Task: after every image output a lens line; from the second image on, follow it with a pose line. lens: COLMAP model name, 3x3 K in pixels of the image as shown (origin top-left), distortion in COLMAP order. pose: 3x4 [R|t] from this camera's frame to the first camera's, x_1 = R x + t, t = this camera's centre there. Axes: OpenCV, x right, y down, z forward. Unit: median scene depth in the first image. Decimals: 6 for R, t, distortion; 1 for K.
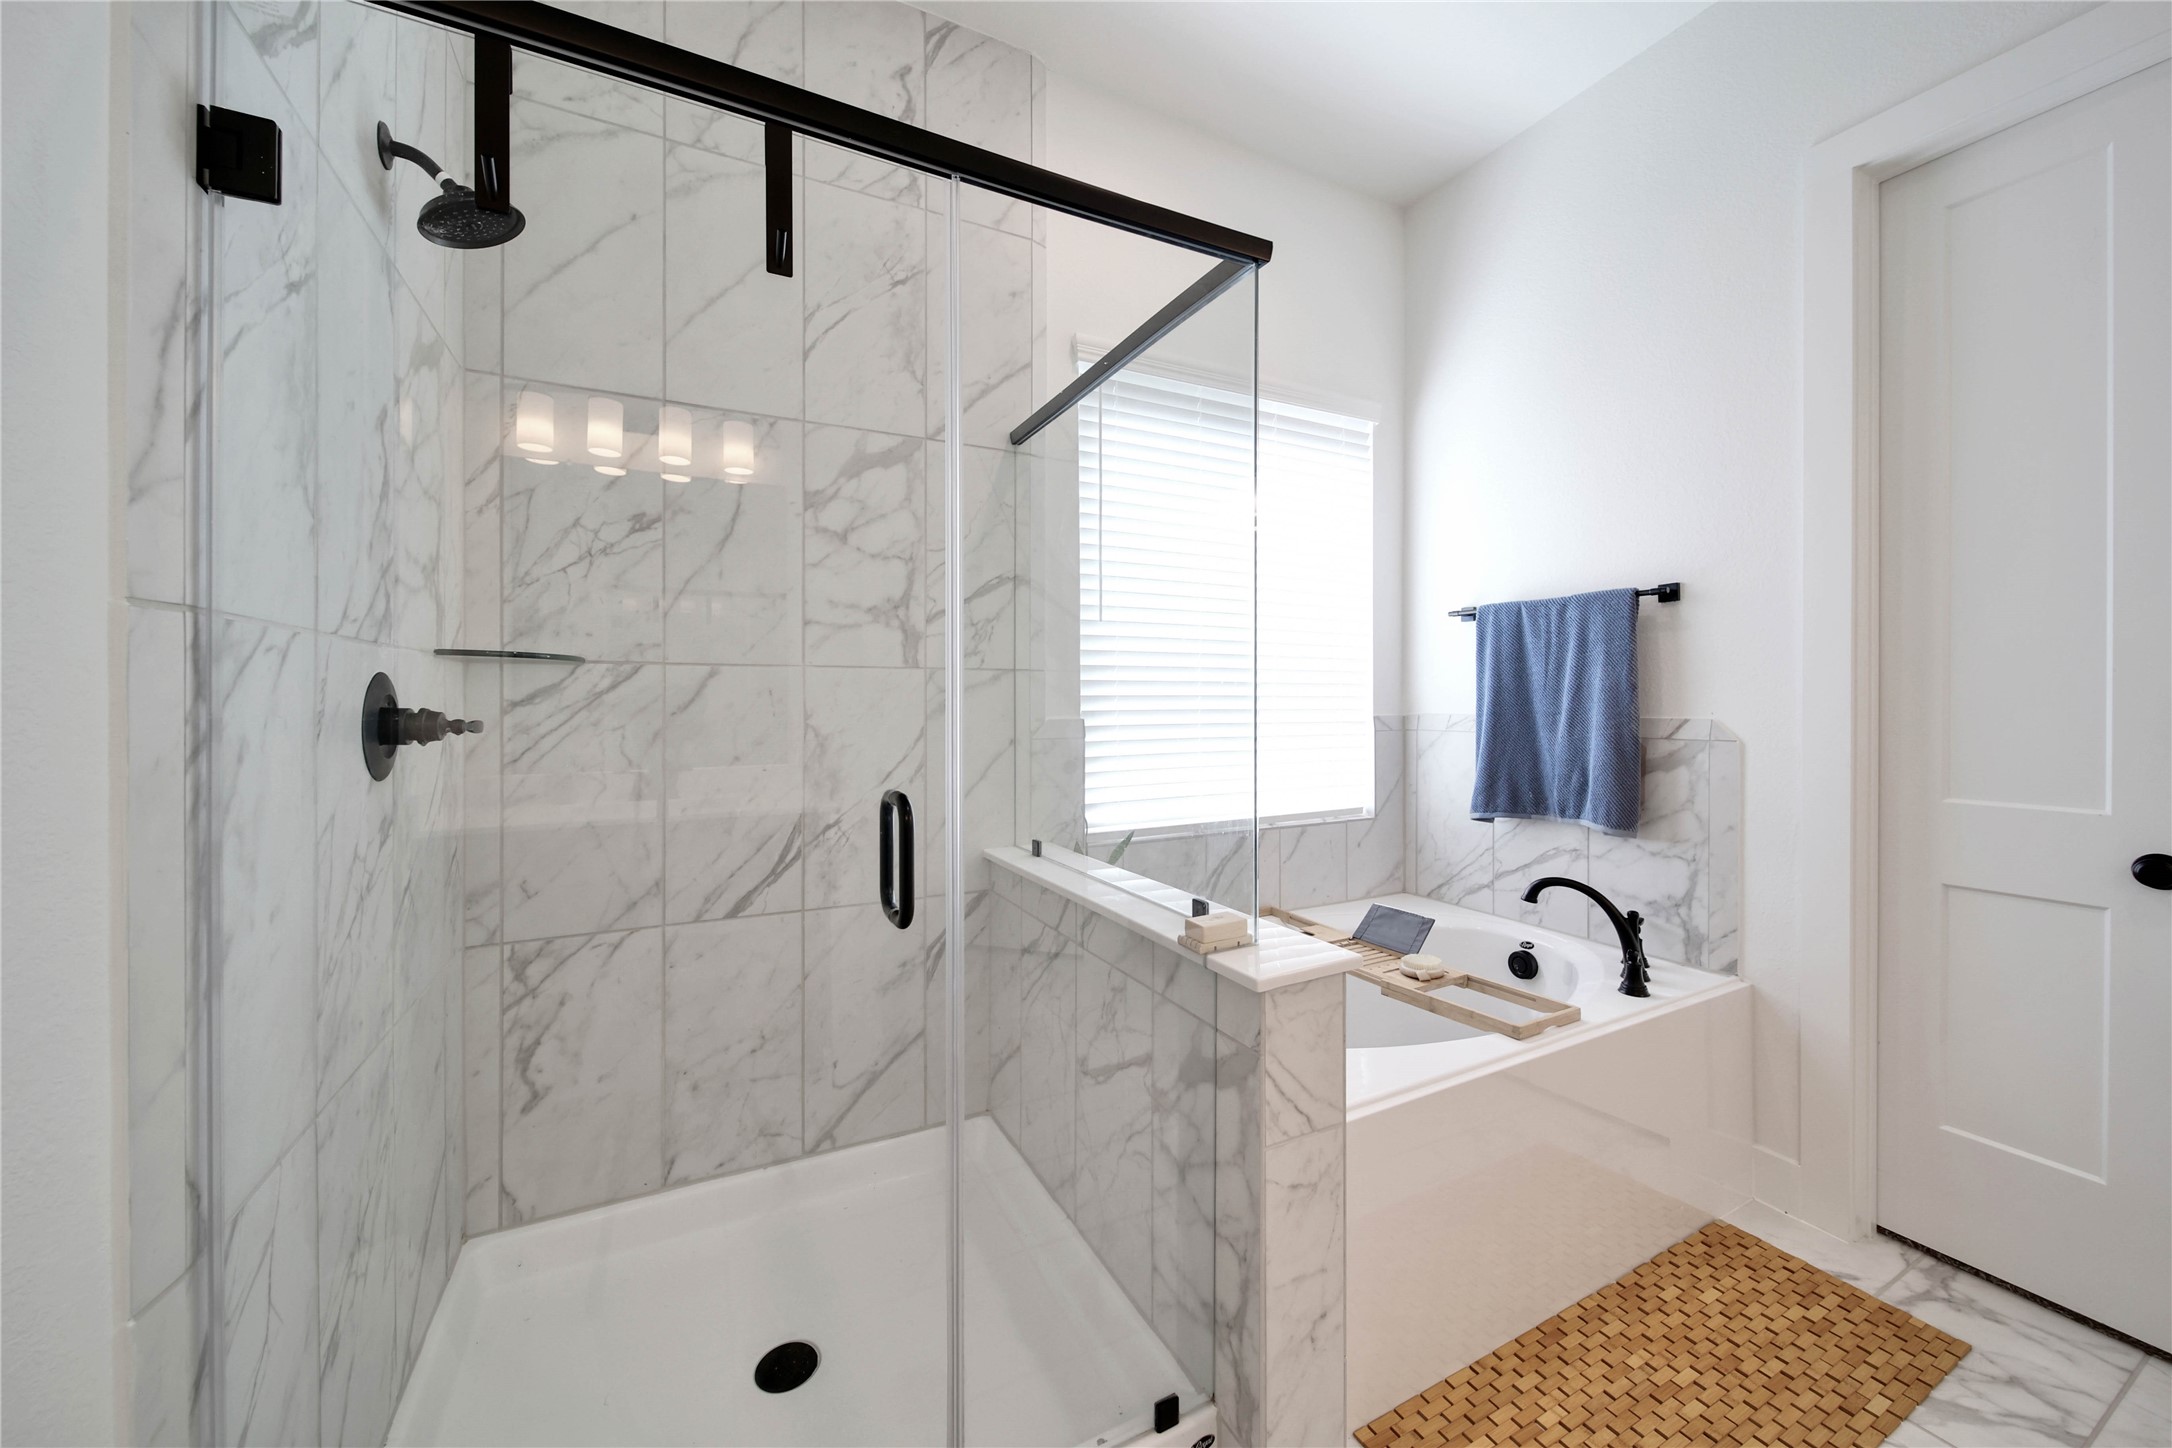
lens RADIAL K [[780.4, 0, 1094.8], [0, 780.4, 702.7], [0, 0, 1]] dist [-0.001515, -0.000664]
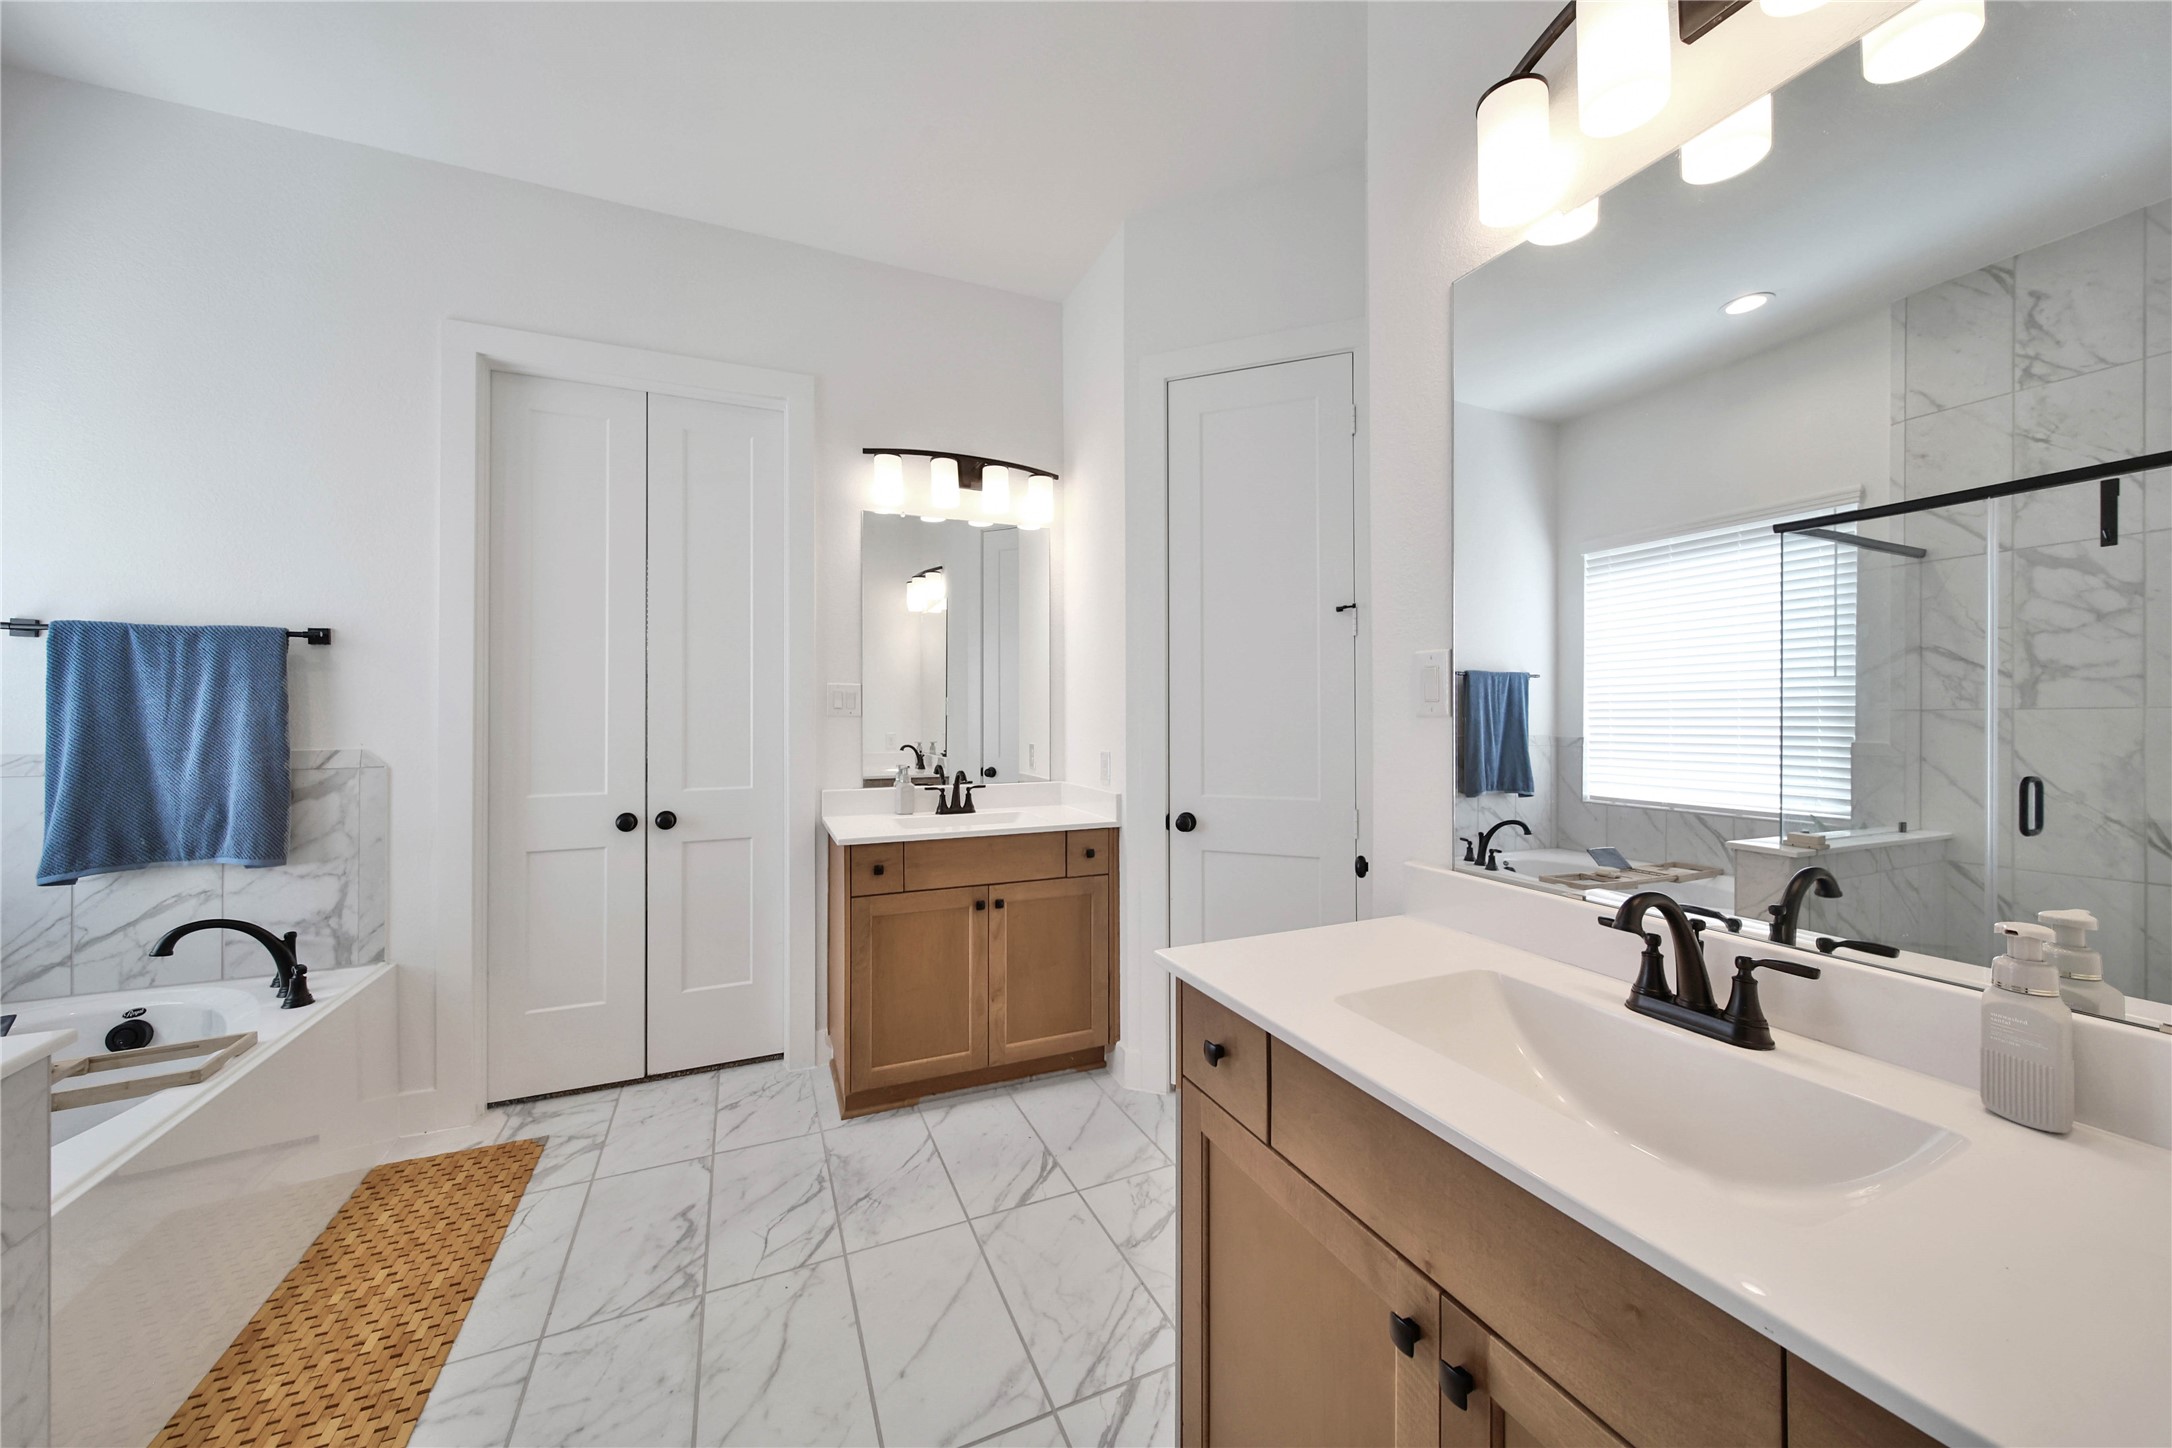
lens RADIAL K [[780.4, 0, 1094.8], [0, 780.4, 702.7], [0, 0, 1]] dist [-0.001515, -0.000664]
pose [[0.052761, 0.013389, 0.998517, -0.318309], [0.005242, 0.999893, -0.013684, -0.027286], [-0.998593, 0.005956, 0.052685, -0.160454]]
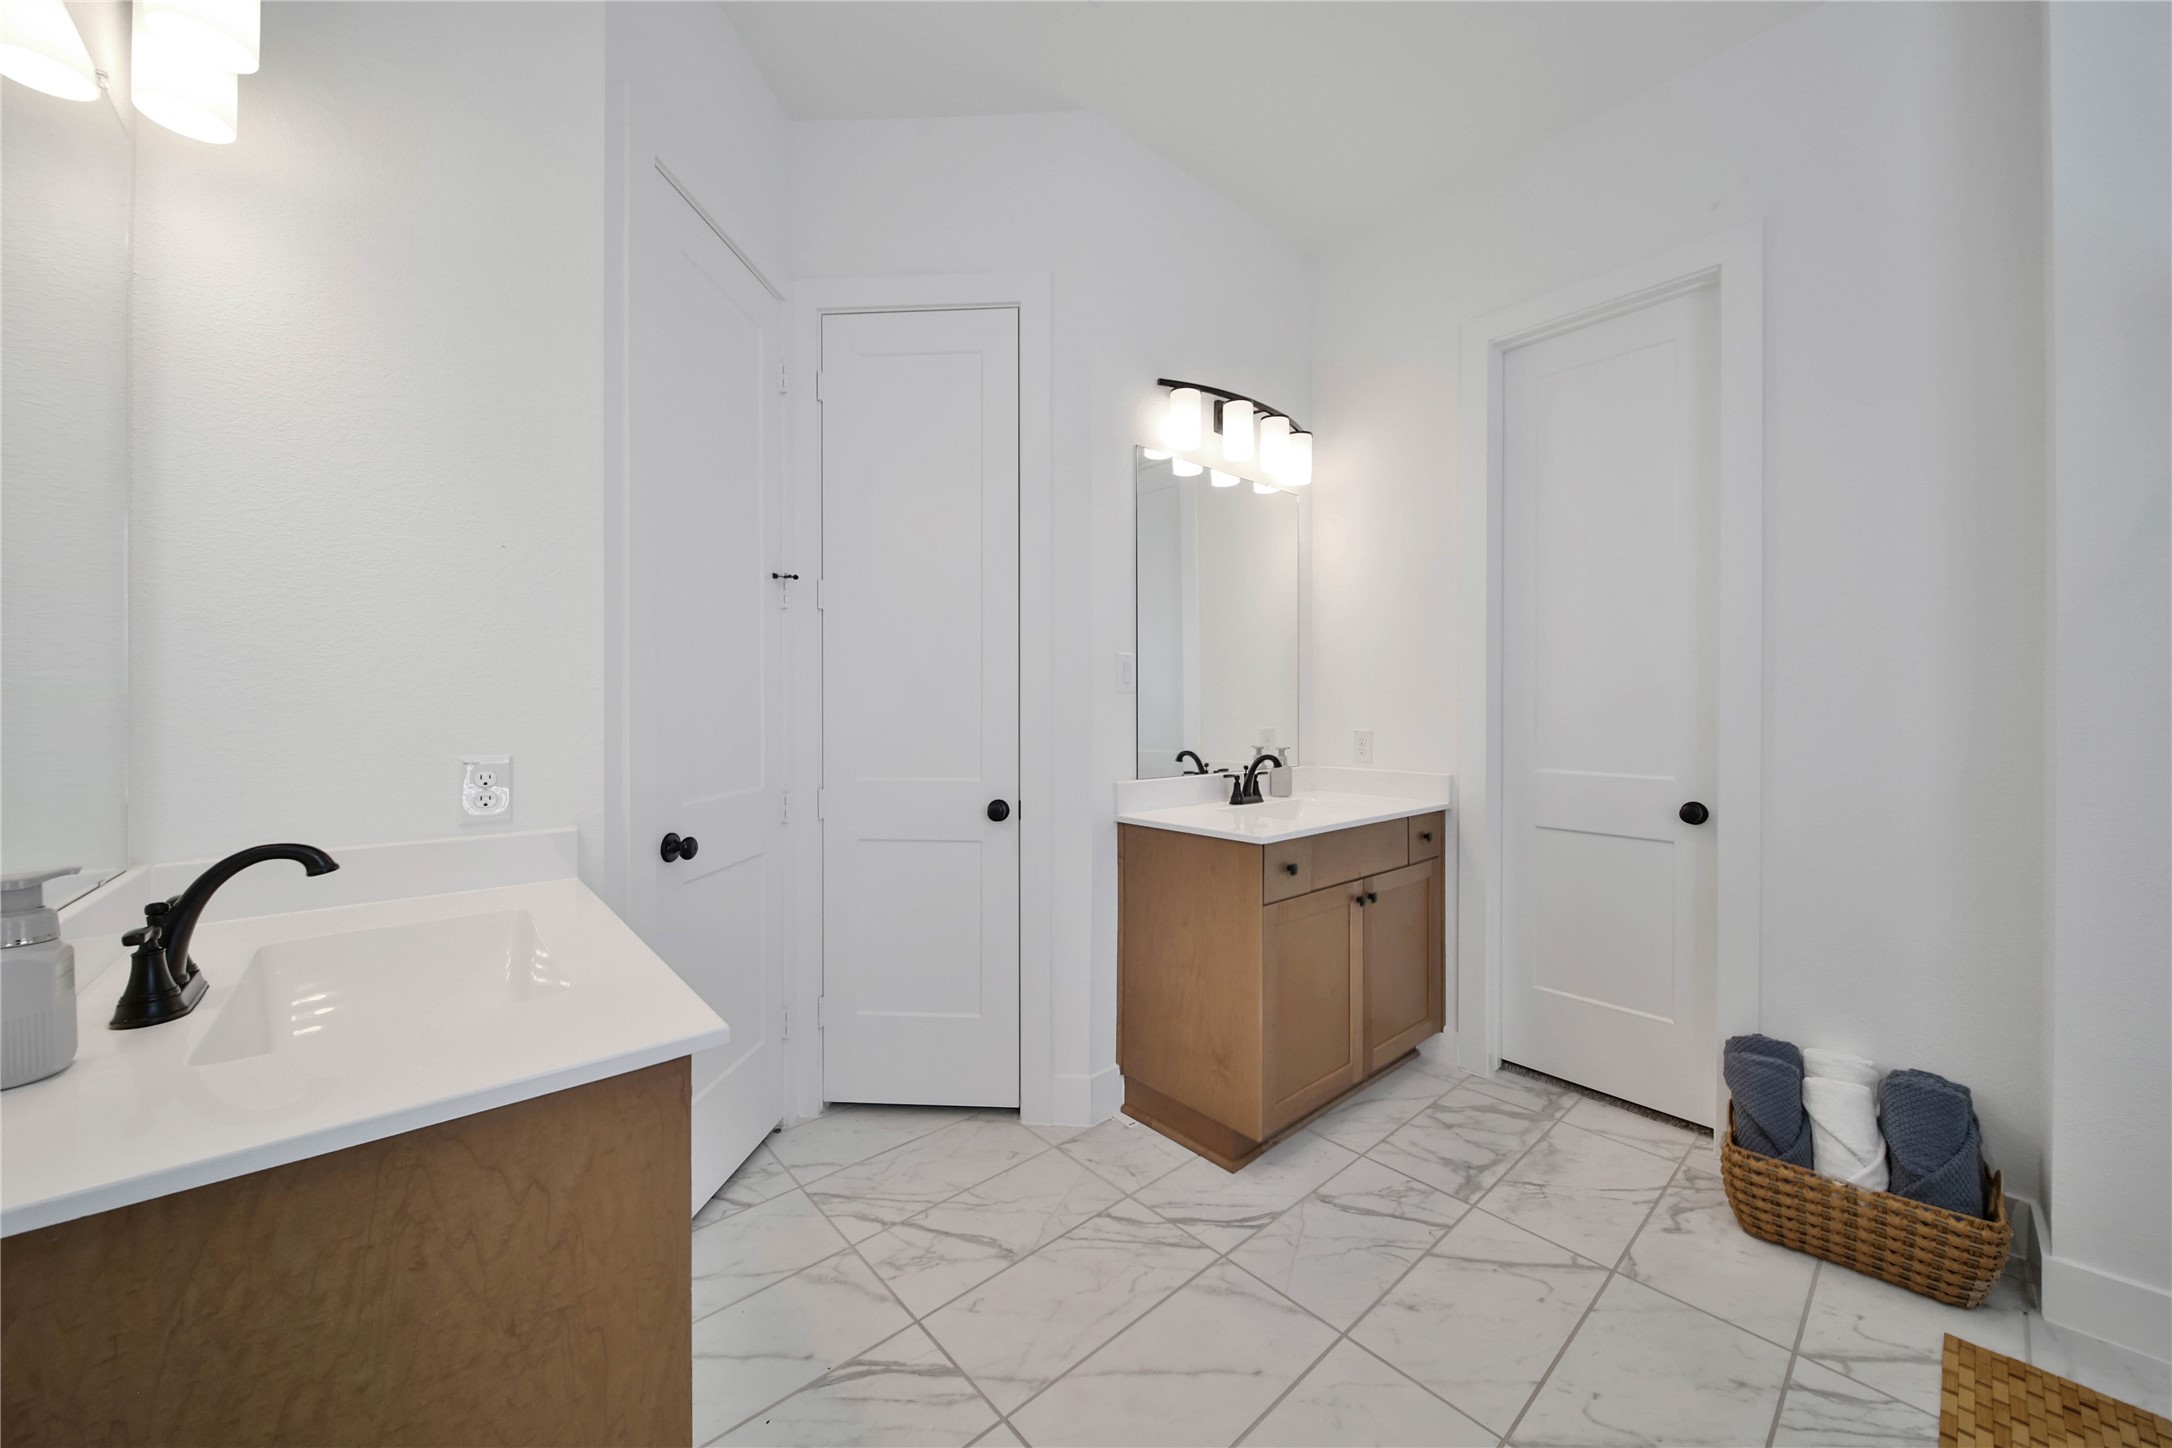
lens RADIAL K [[776.2, 0, 1117.3], [0, 776.2, 705.5], [0, 0, 1]] dist [-0.002568, -0.000757]
pose [[-0.964219, 0.000228, -0.265106, 0.775844], [-0.000354, 0.999998, 0.002148, -0.004792], [0.265106, 0.002165, -0.964217, 0.746425]]
